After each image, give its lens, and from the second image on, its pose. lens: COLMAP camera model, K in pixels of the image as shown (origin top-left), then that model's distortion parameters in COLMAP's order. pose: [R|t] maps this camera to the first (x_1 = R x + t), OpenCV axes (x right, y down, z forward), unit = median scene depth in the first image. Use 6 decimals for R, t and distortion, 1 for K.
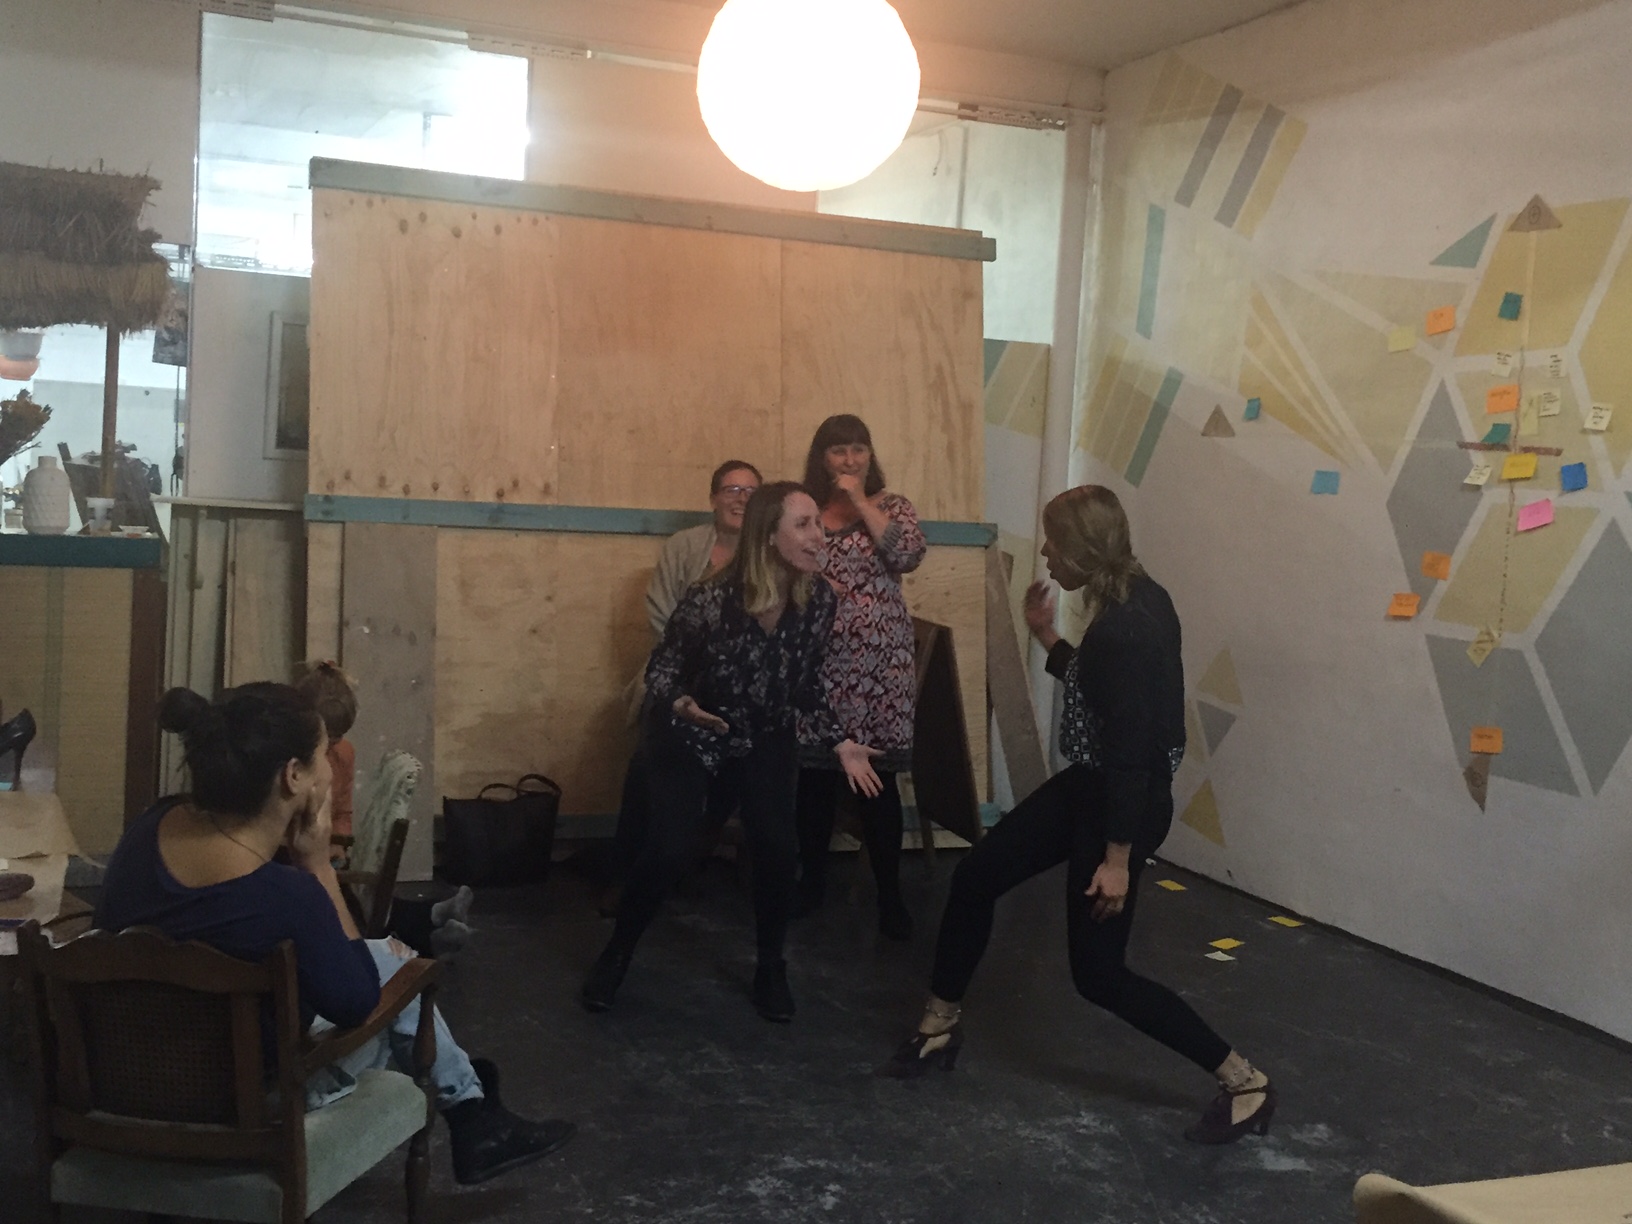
lens RADIAL K [[1856.7, 0, 815.1], [0, 1856.7, 612.9], [0, 0, 1]] dist [0.034247, 0.000000]
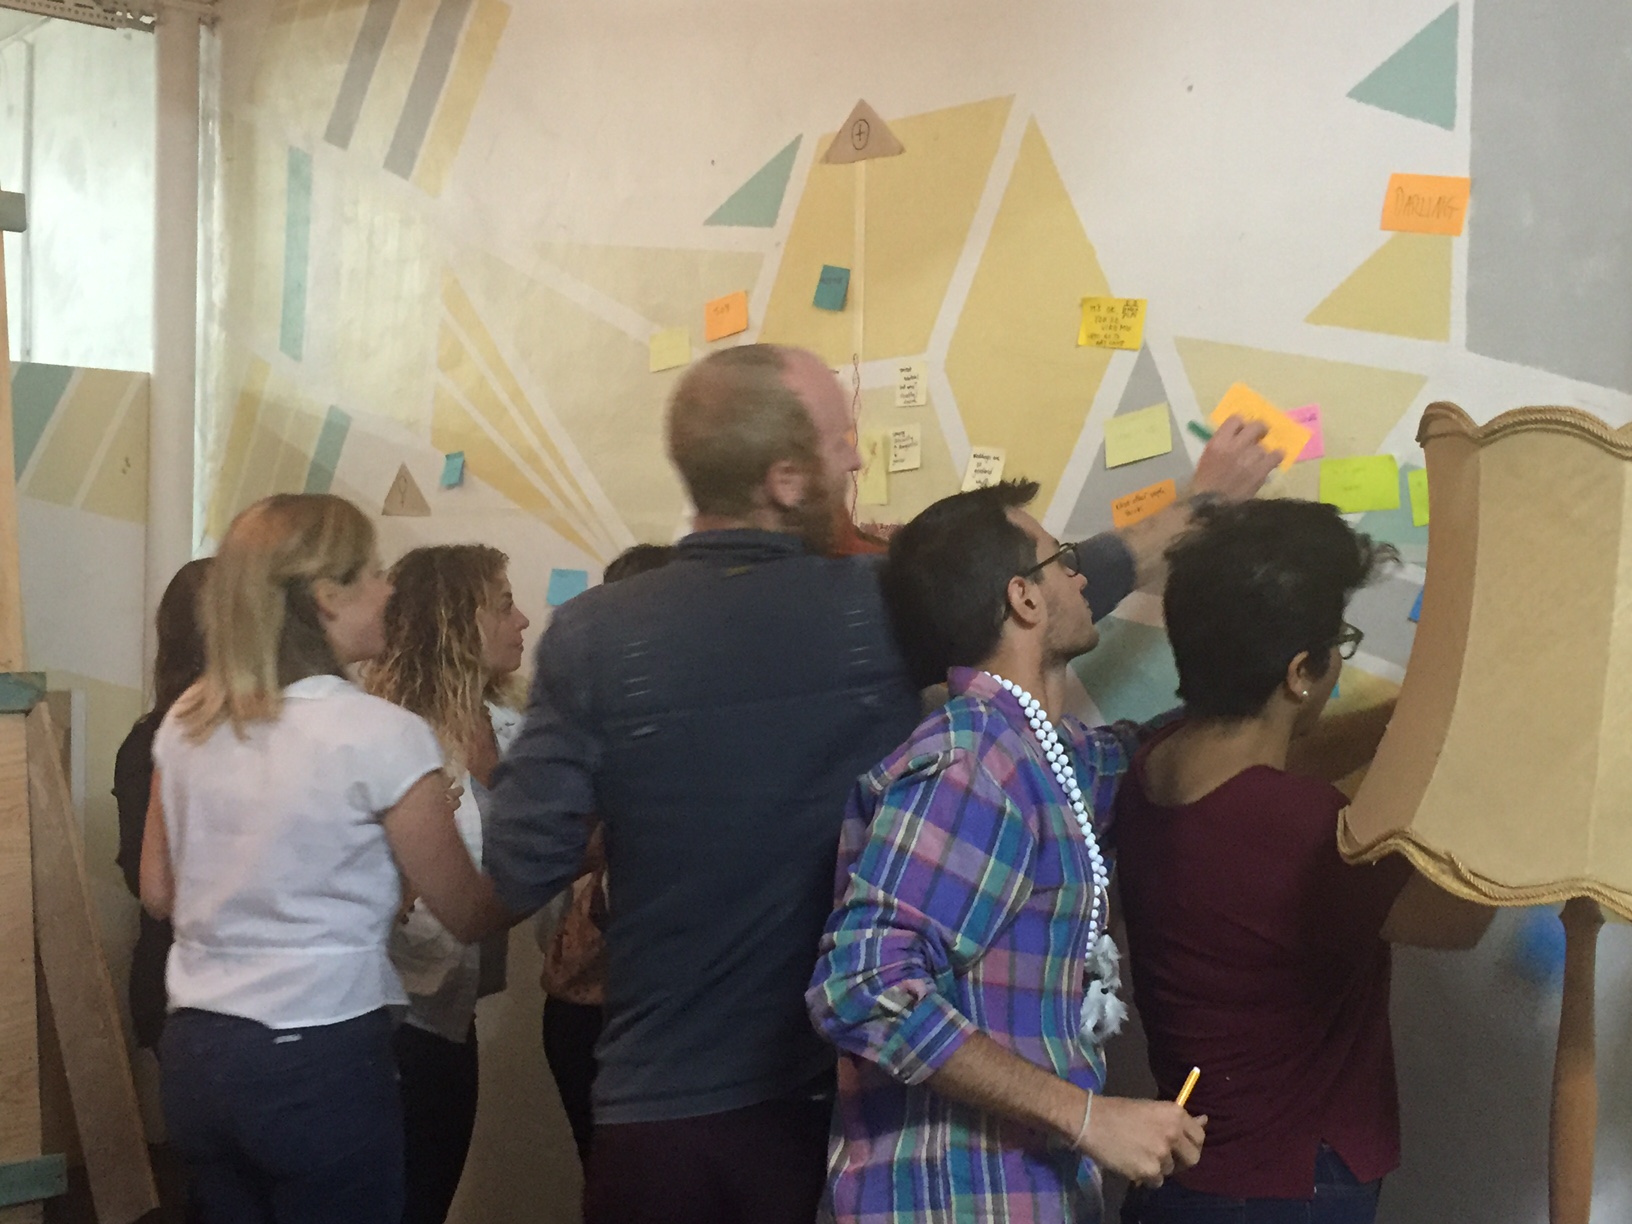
lens RADIAL K [[2073.8, 0, 818.8], [0, 2073.8, 613.5], [0, 0, 1]] dist [0.035983, 0.000000]
pose [[0.943904, -0.040721, 0.327698, 0.122776], [0.055456, 0.997821, -0.035743, -0.031497], [-0.325529, 0.051910, 0.944106, 0.318694]]
